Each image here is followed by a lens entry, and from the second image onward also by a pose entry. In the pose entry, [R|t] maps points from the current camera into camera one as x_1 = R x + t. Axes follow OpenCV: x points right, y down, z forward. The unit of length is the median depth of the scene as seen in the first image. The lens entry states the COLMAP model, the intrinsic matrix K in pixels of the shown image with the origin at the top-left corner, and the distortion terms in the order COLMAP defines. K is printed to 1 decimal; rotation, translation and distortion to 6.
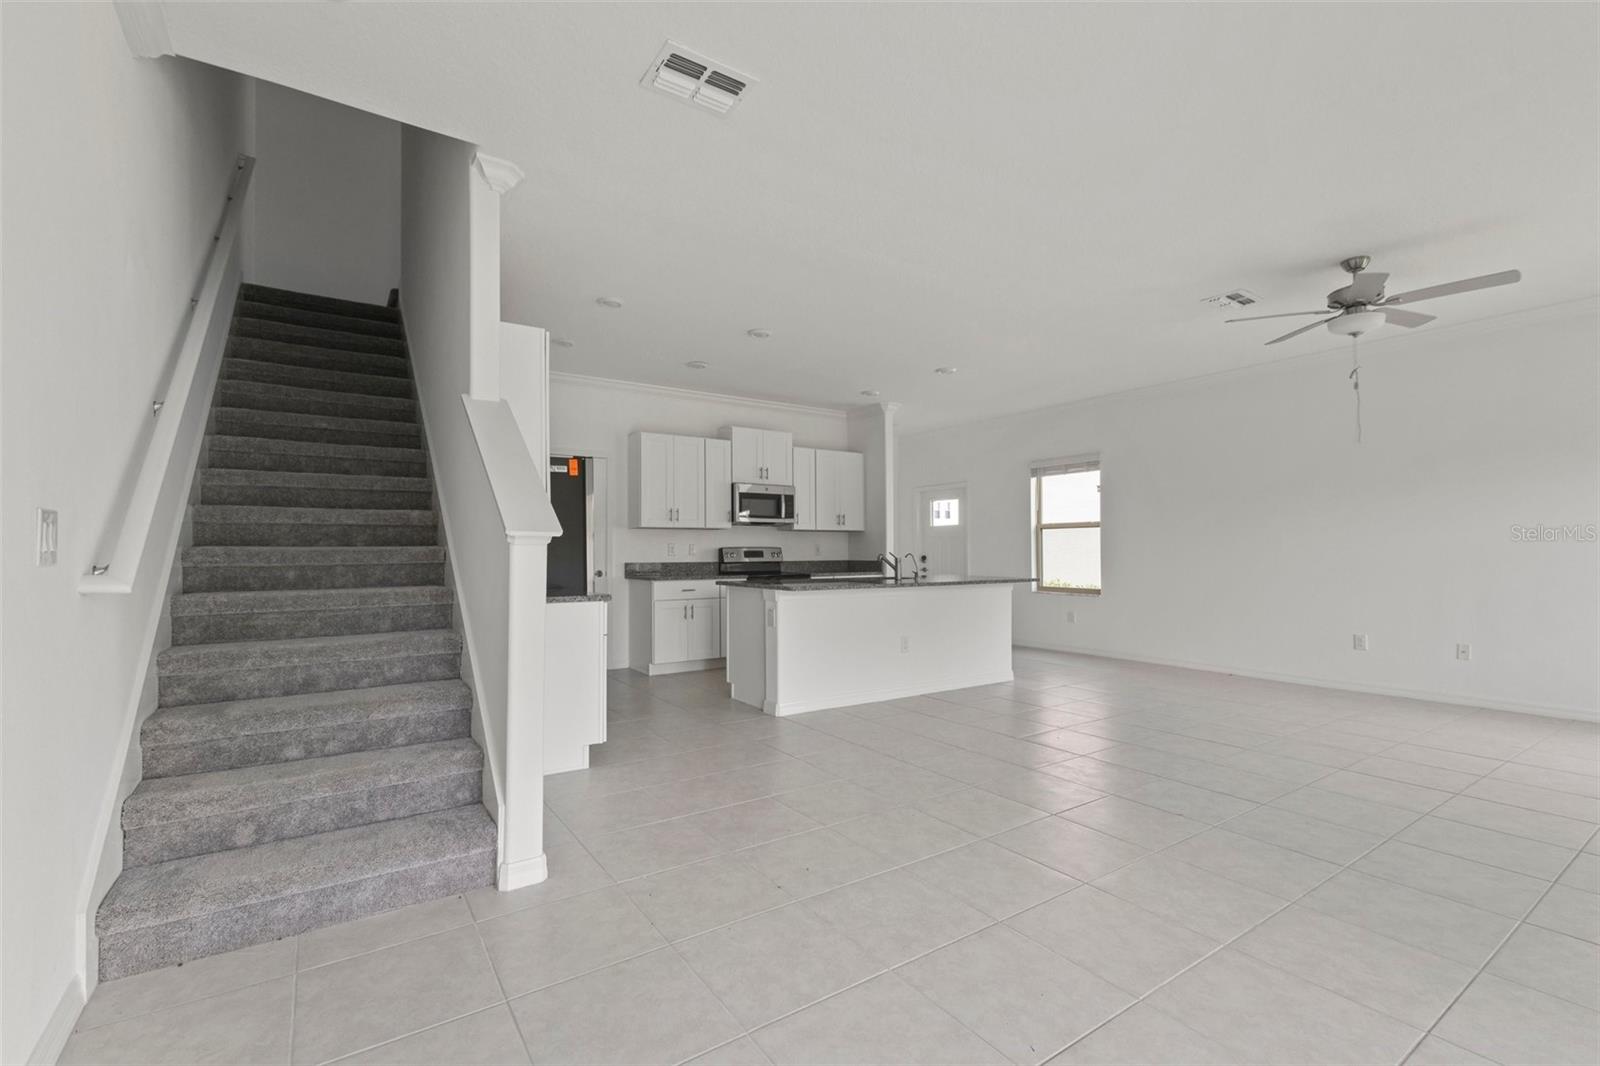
lens RADIAL K [[701.2, 0, 799.4], [0, 701.2, 545.2], [0, 0, 1]] dist [-0.000829, -0.000646]
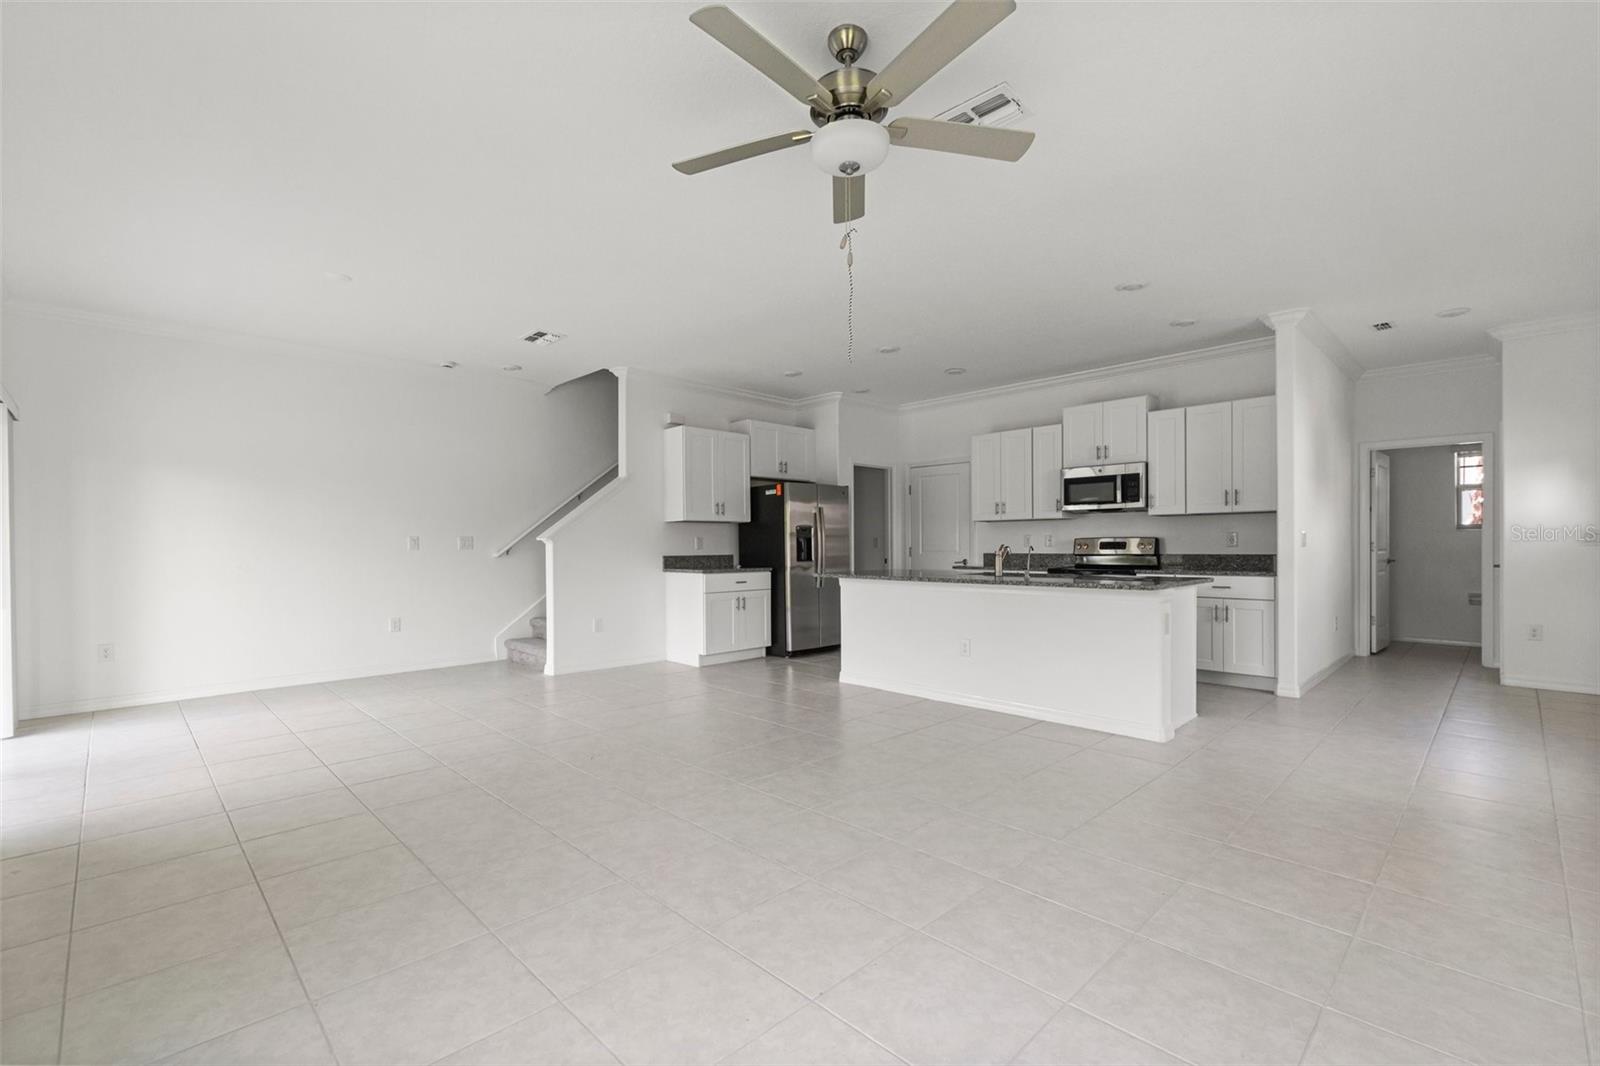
lens RADIAL K [[701.2, 0, 799.4], [0, 701.2, 545.2], [0, 0, 1]] dist [-0.000829, -0.000646]
pose [[0.163396, 0.002962, -0.986556, 0.747603], [0.014740, 0.999877, 0.005443, 0.002183], [0.986450, -0.015431, 0.163332, 0.484738]]
